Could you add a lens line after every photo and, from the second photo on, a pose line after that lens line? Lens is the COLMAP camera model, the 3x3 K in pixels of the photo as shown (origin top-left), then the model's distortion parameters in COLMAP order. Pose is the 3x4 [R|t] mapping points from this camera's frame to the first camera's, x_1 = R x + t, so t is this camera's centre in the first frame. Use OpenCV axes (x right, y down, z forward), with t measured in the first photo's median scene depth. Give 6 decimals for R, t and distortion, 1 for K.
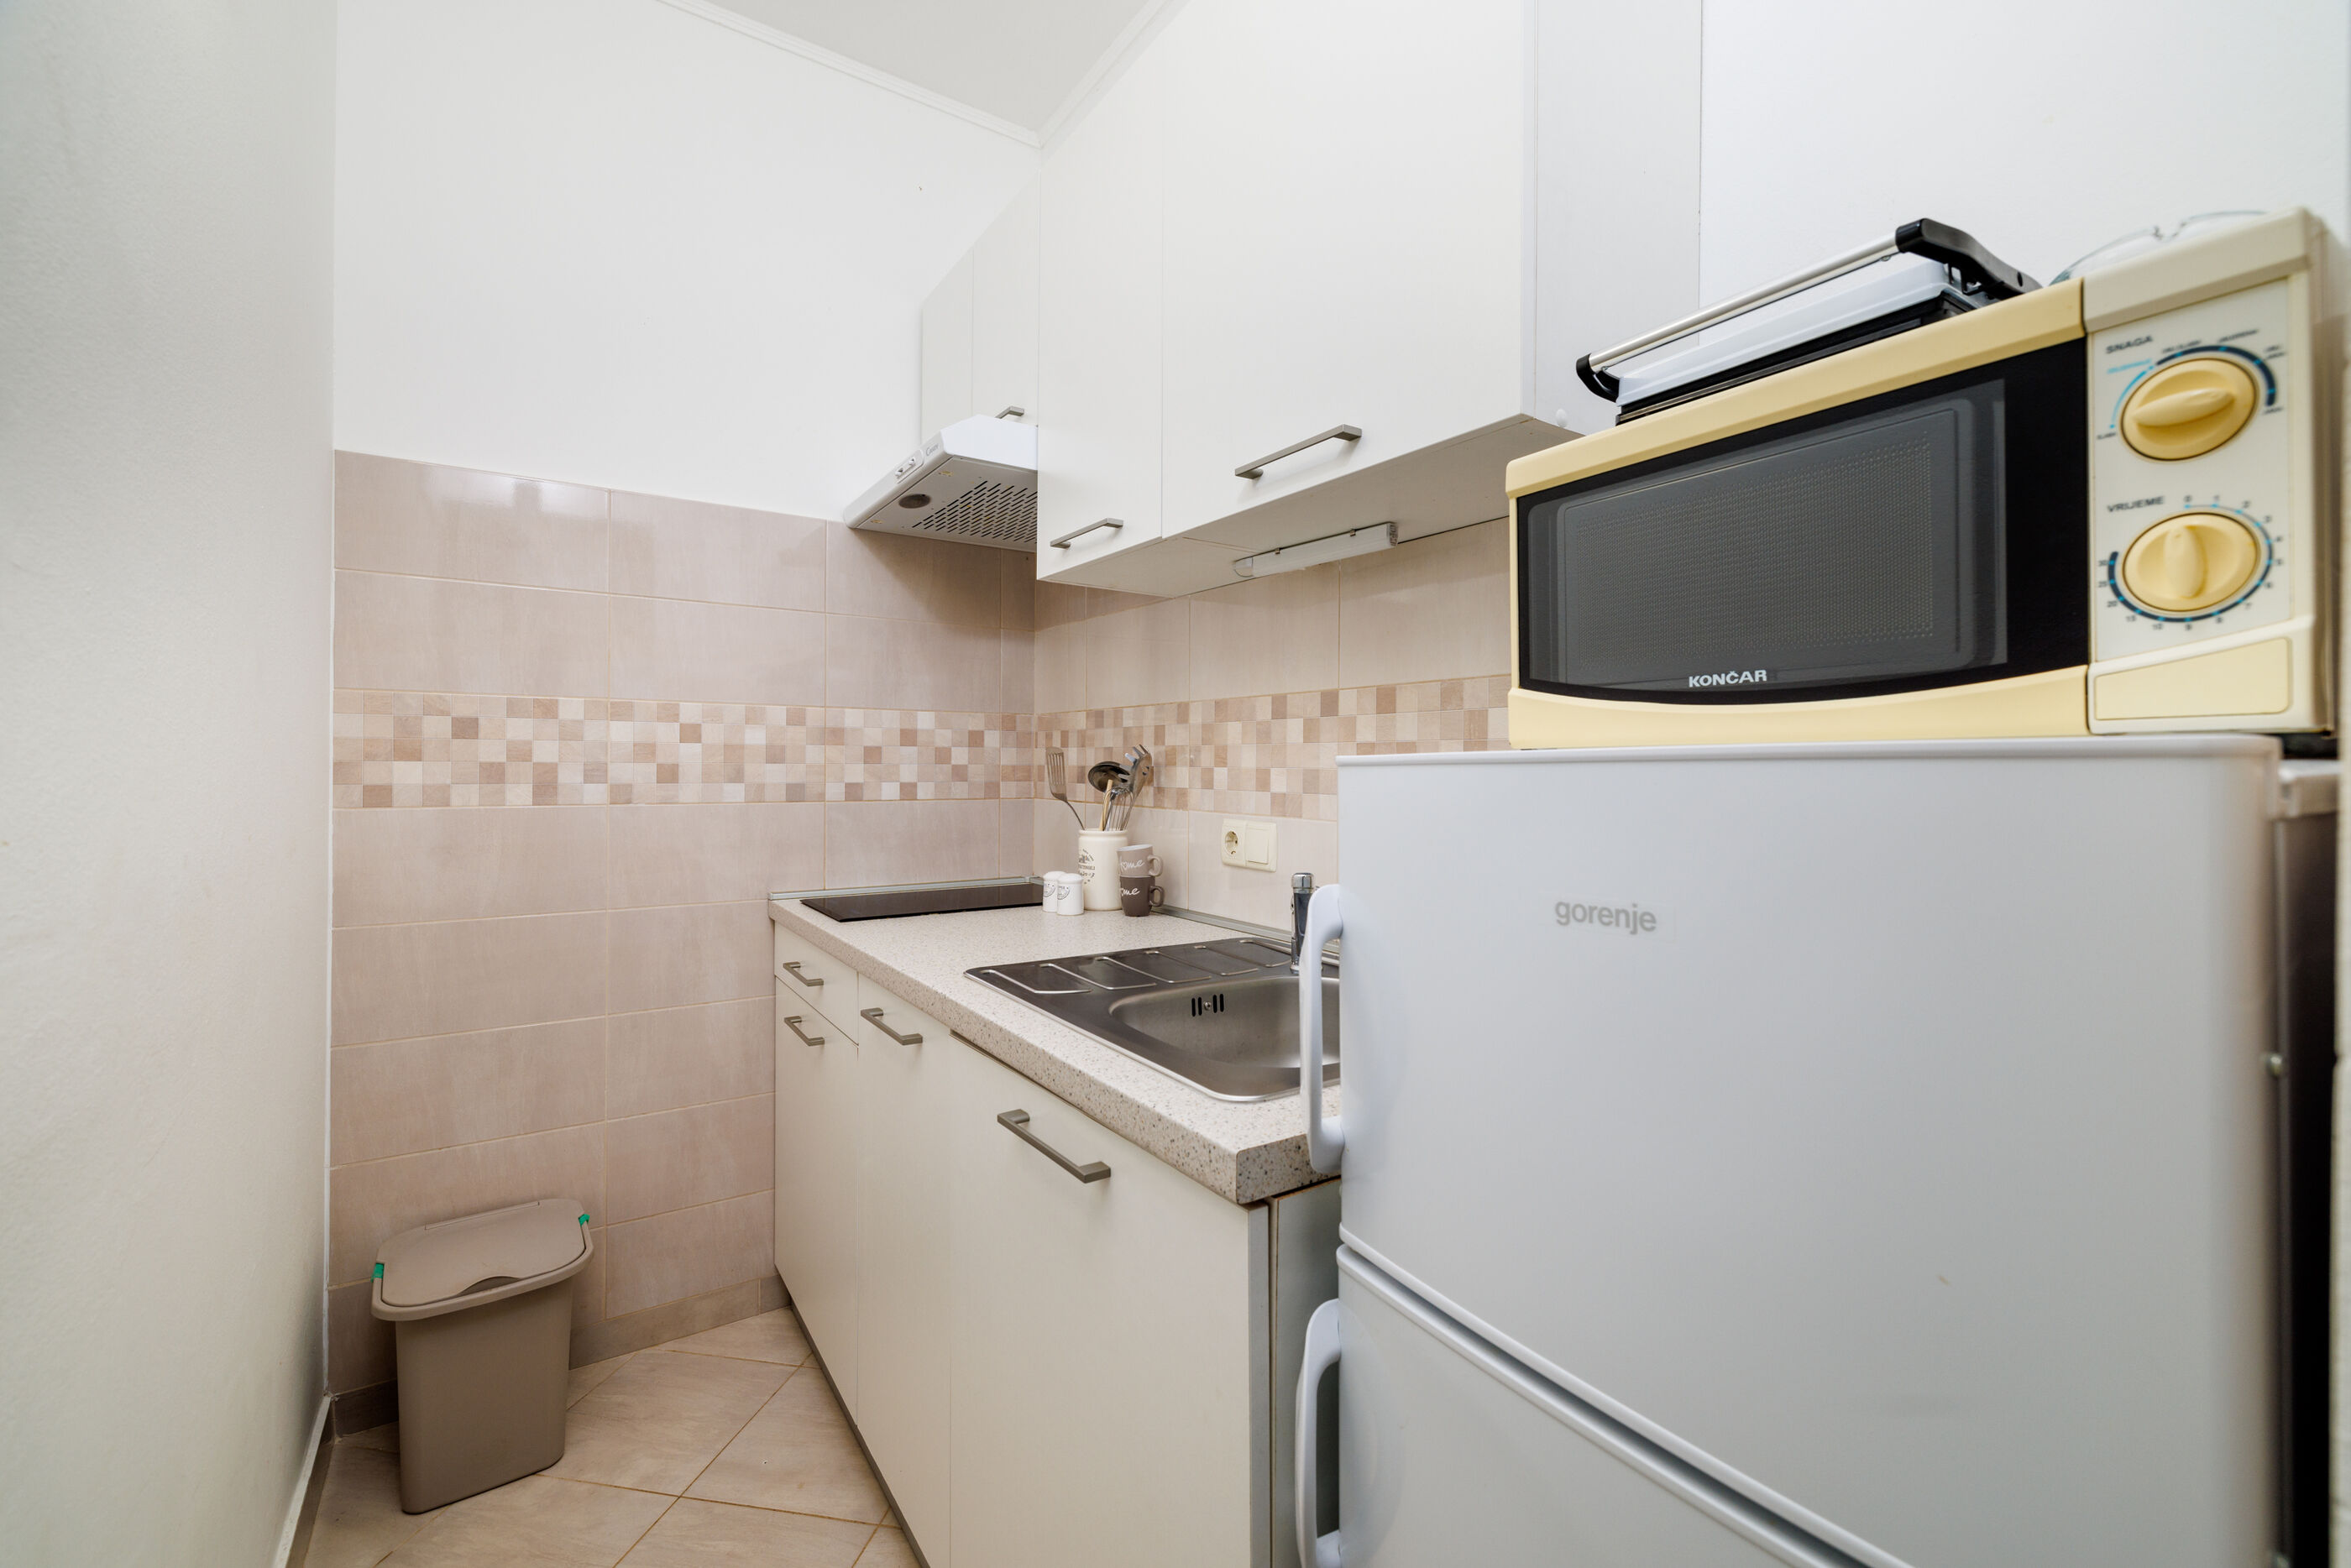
lens RADIAL K [[990.2, 0, 1194.0], [0, 990.2, 778.2], [0, 0, 1]] dist [0.000792, 0.000112]
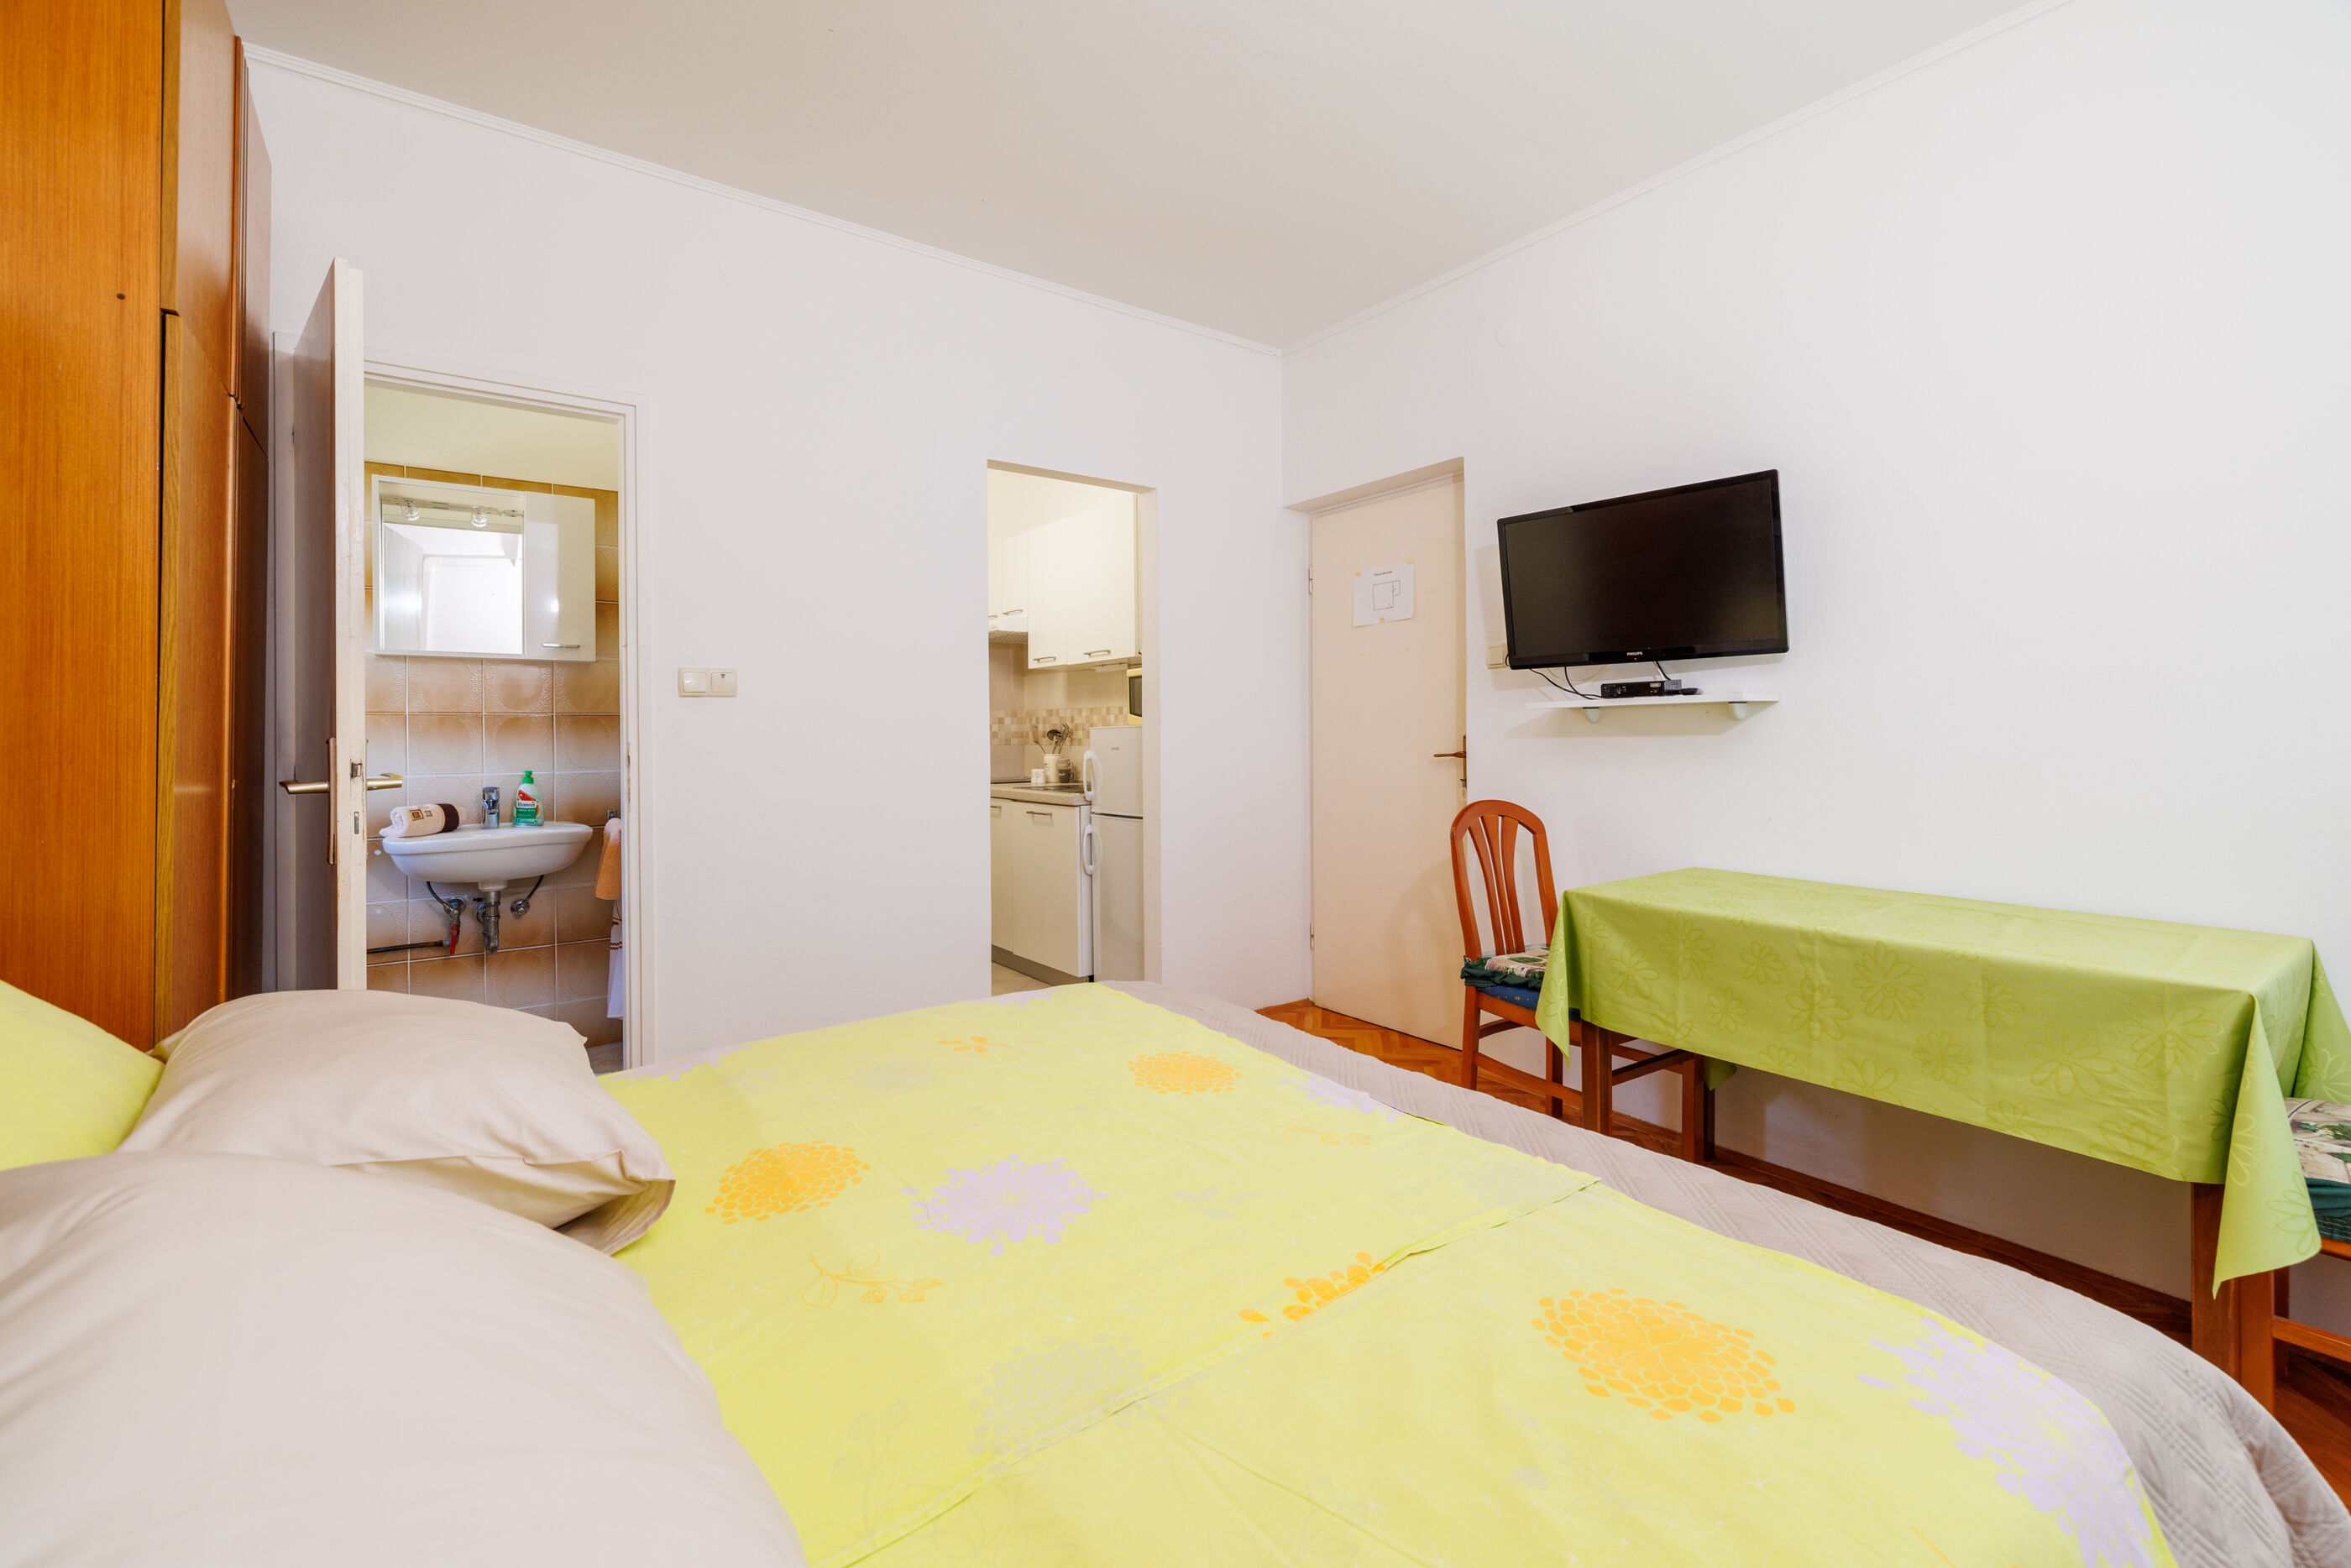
lens RADIAL K [[990.2, 0, 1170.6], [0, 990.2, 713.2], [0, 0, 1]] dist [0.000792, 0.000112]
pose [[0.999714, -0.011740, 0.020857, 0.184630], [0.012410, 0.999402, -0.032266, 0.032387], [-0.020465, 0.032515, 0.999262, -1.796900]]
